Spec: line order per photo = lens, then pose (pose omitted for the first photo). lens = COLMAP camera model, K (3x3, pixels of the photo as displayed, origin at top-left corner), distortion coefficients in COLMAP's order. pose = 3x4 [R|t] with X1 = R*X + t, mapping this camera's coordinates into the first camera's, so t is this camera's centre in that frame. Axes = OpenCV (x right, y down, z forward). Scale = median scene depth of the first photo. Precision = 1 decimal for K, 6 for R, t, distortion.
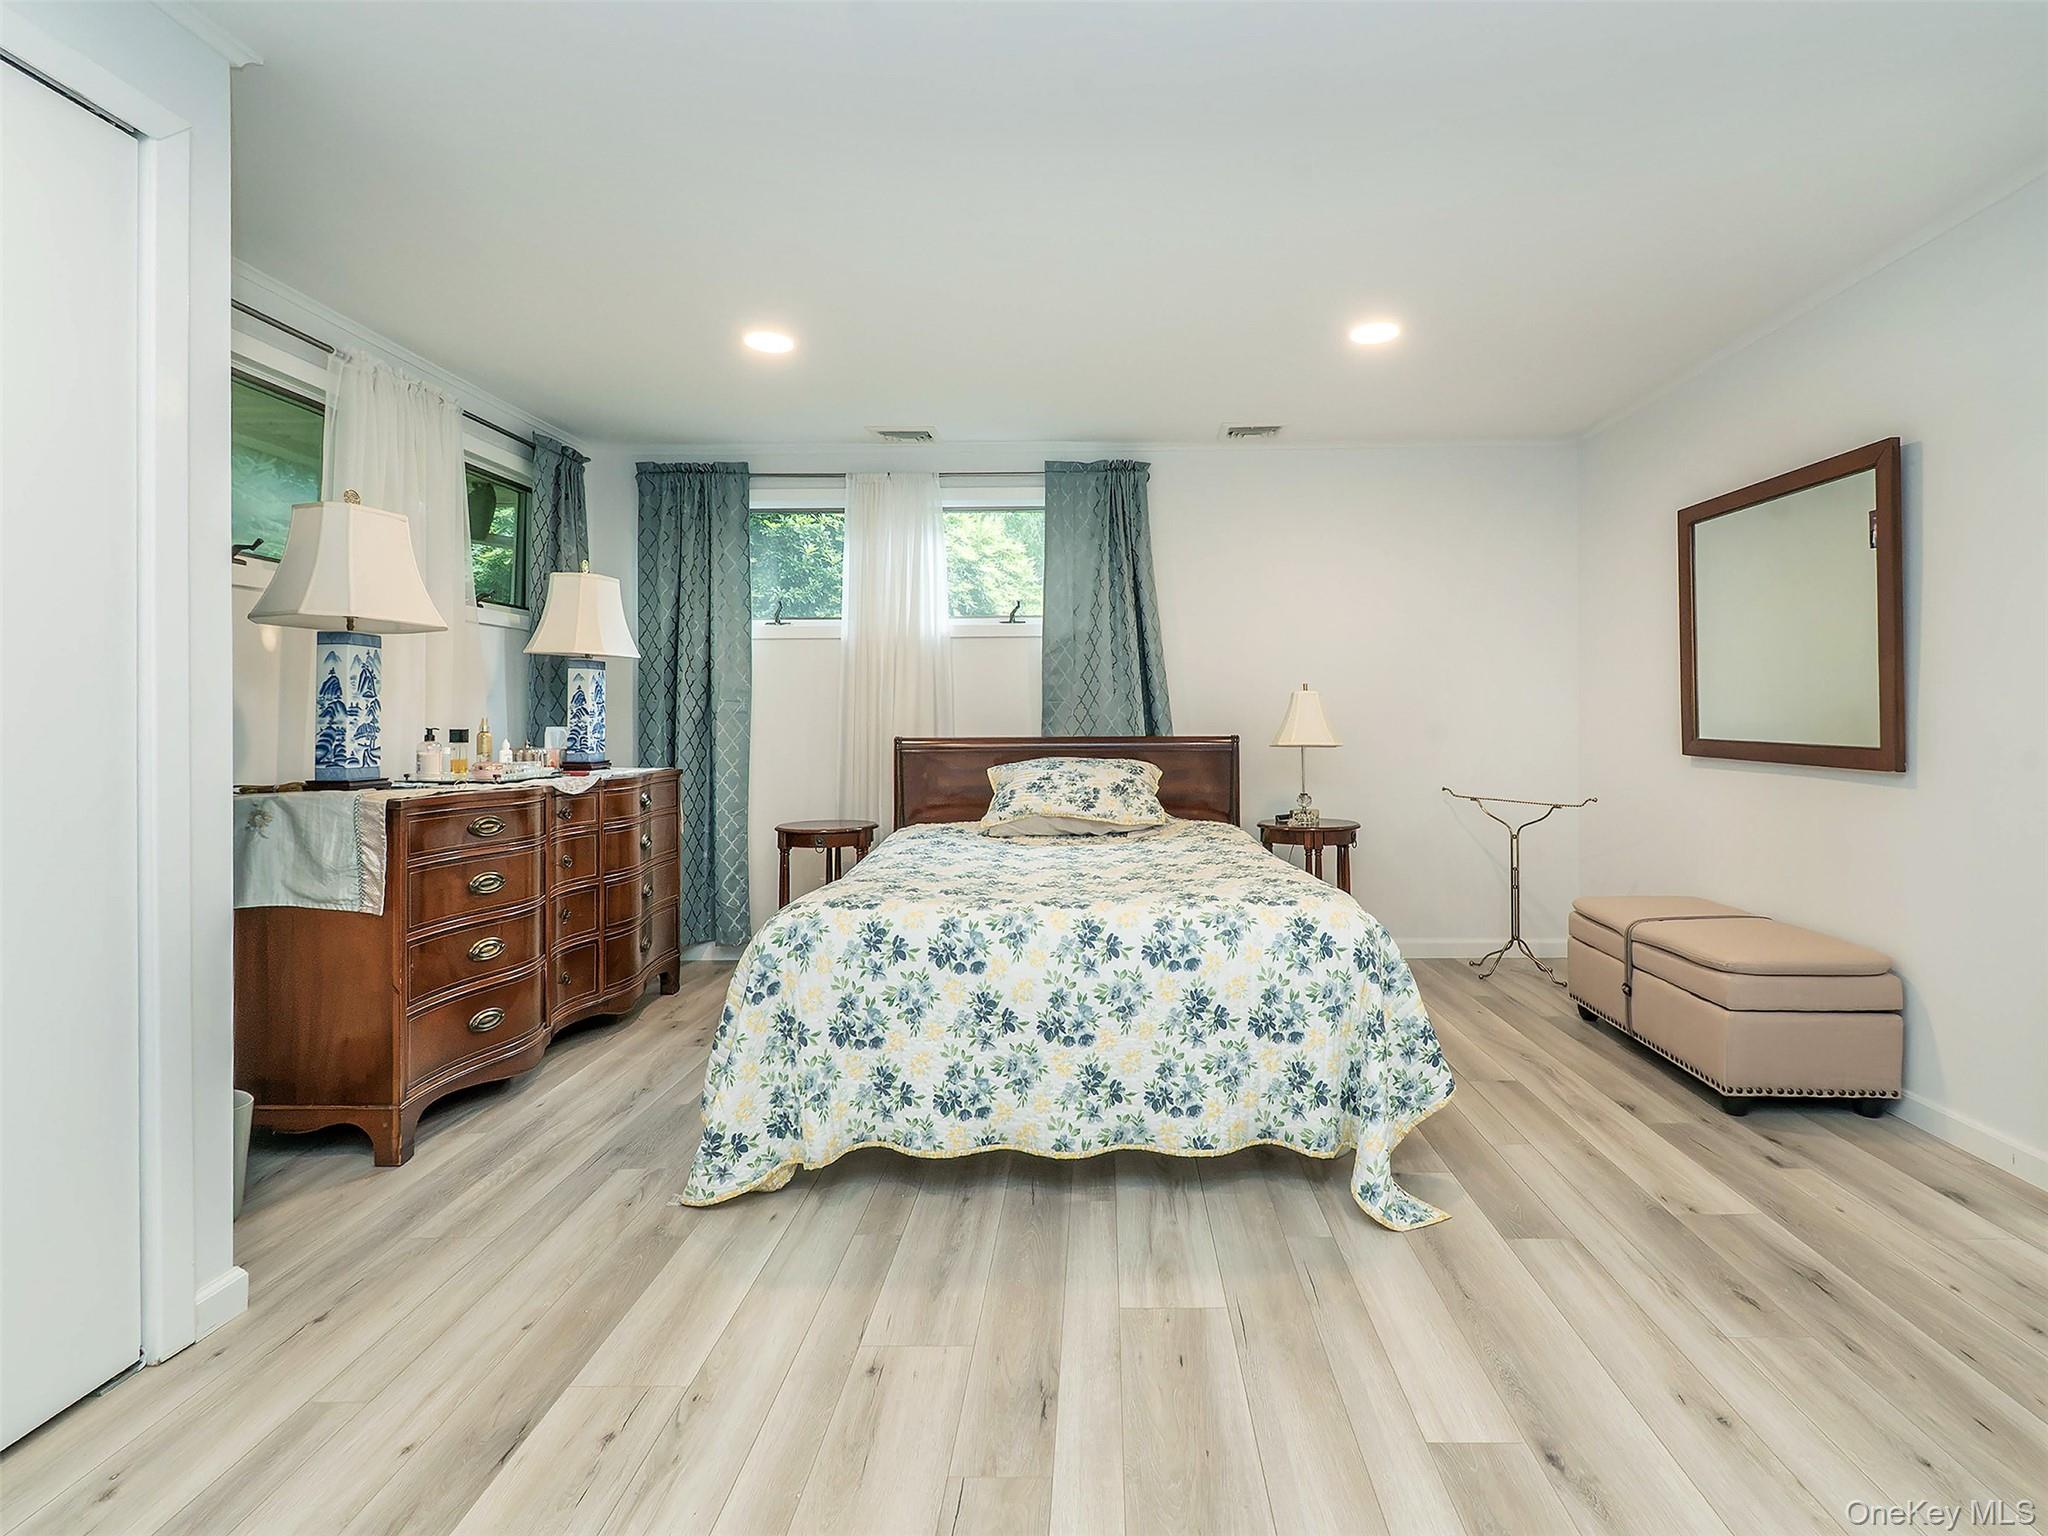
lens RADIAL K [[1064.7, 0, 1030.0], [0, 1064.7, 772.8], [0, 0, 1]] dist [0.010788, -0.007868]
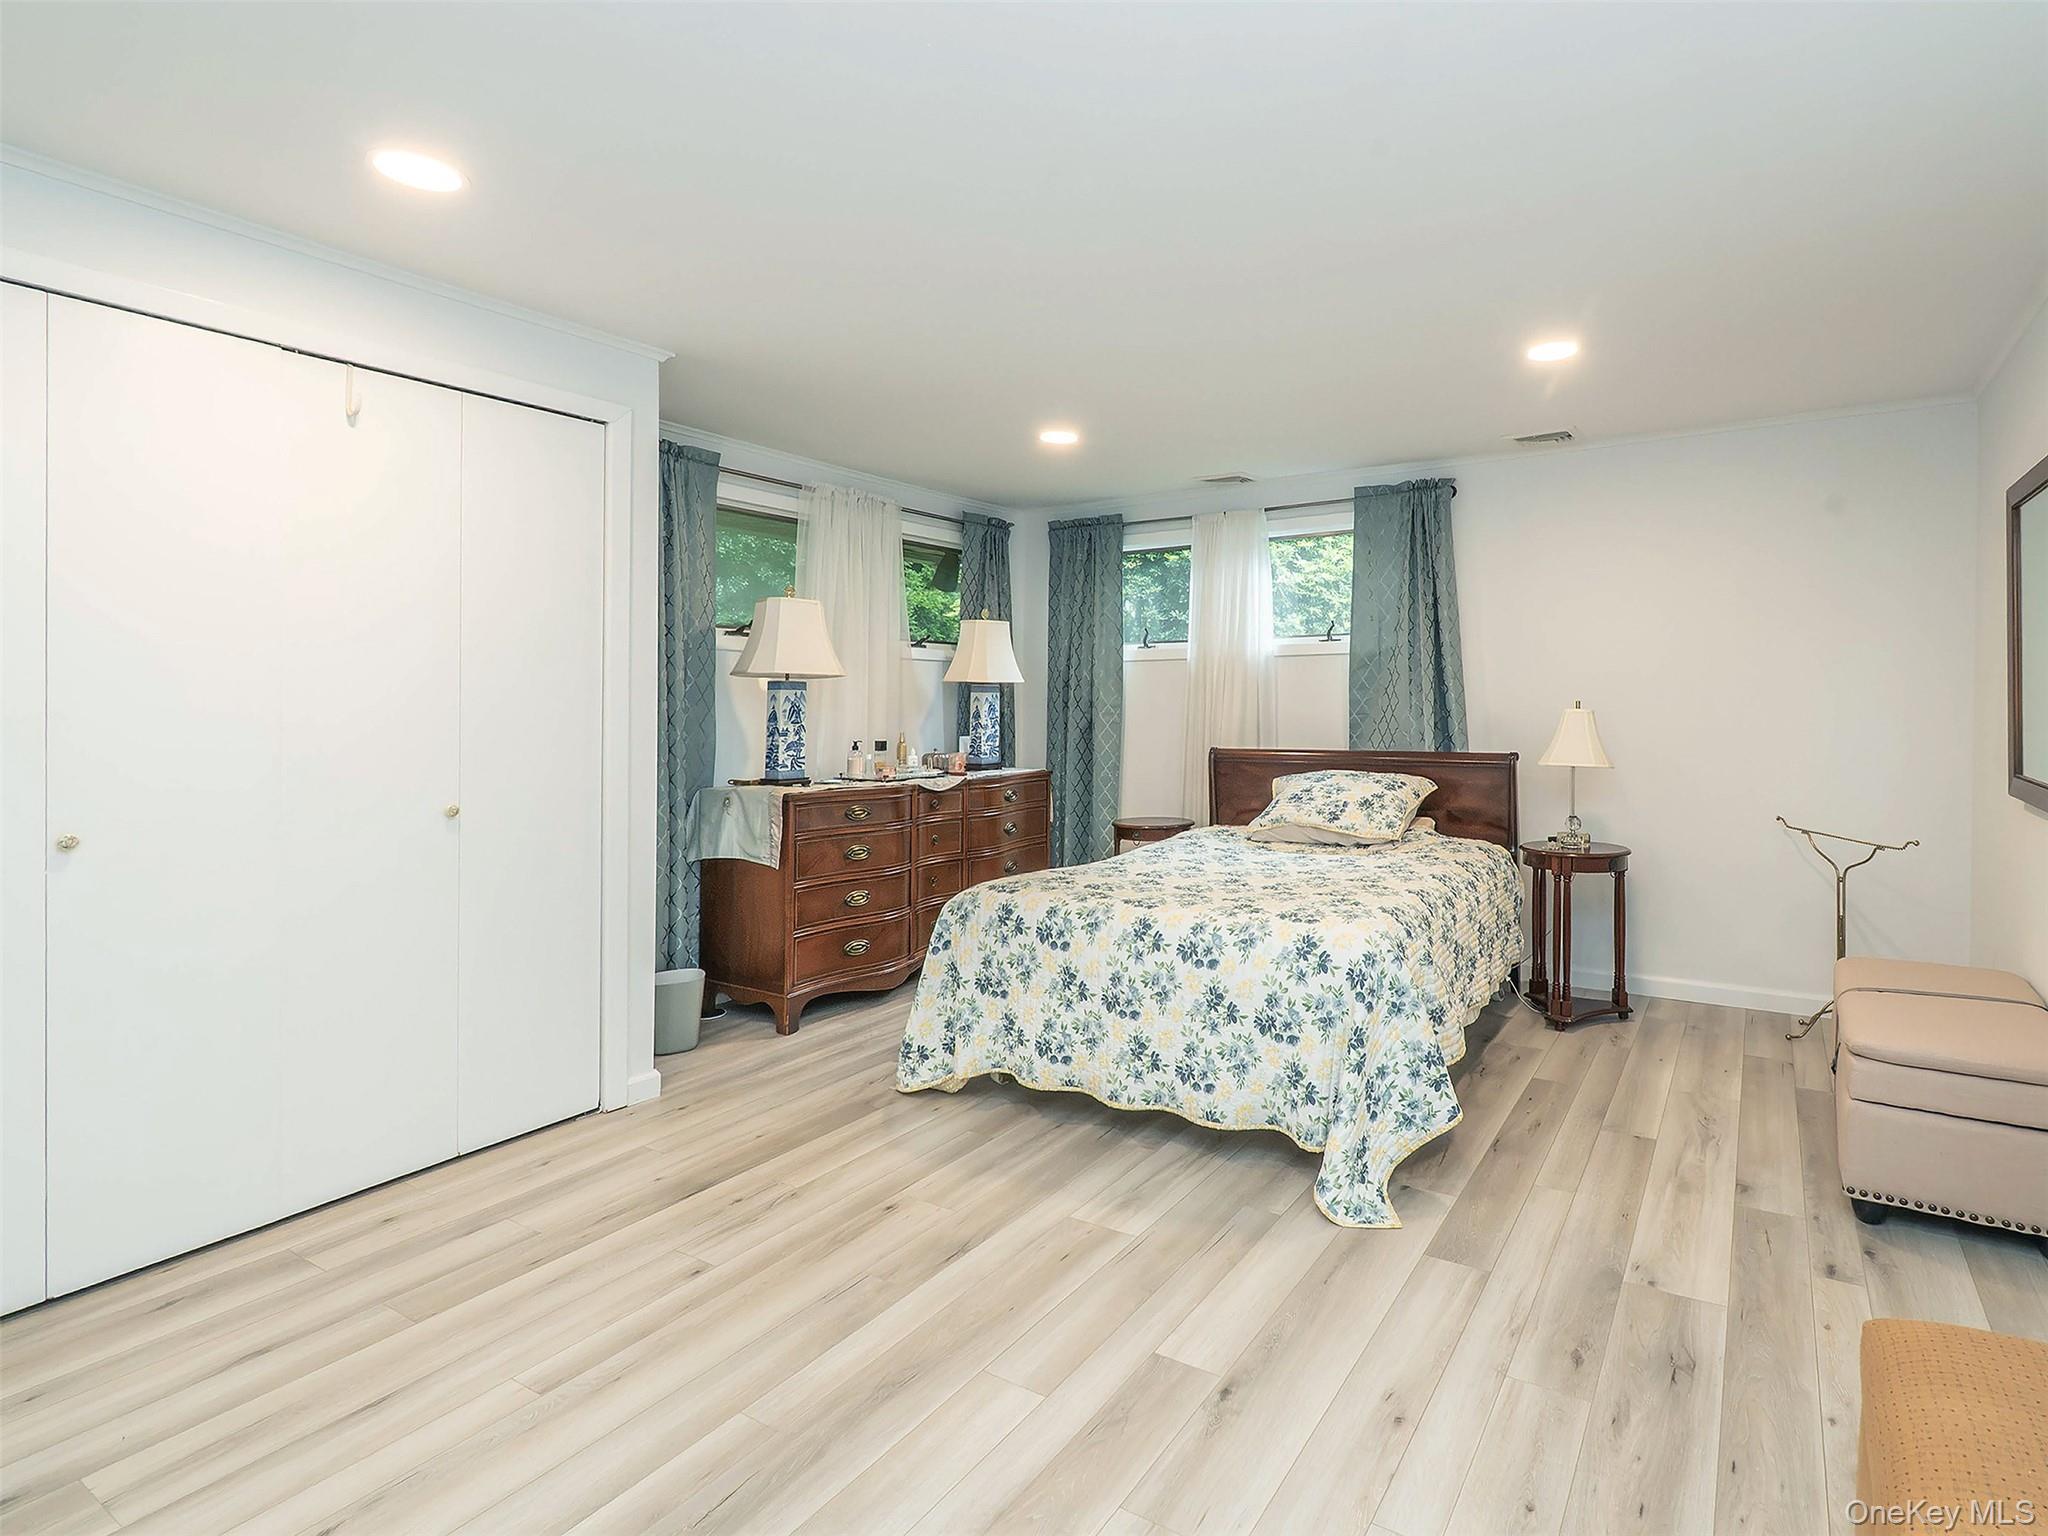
lens RADIAL K [[1011.0, 0, 1008.6], [0, 1011.0, 763.7], [0, 0, 1]] dist [0.012210, -0.005512]
pose [[0.848796, 0.021463, -0.528285, 0.419630], [-0.018503, 0.999770, 0.010889, -0.038362], [0.528397, 0.000533, 0.848998, -0.053429]]
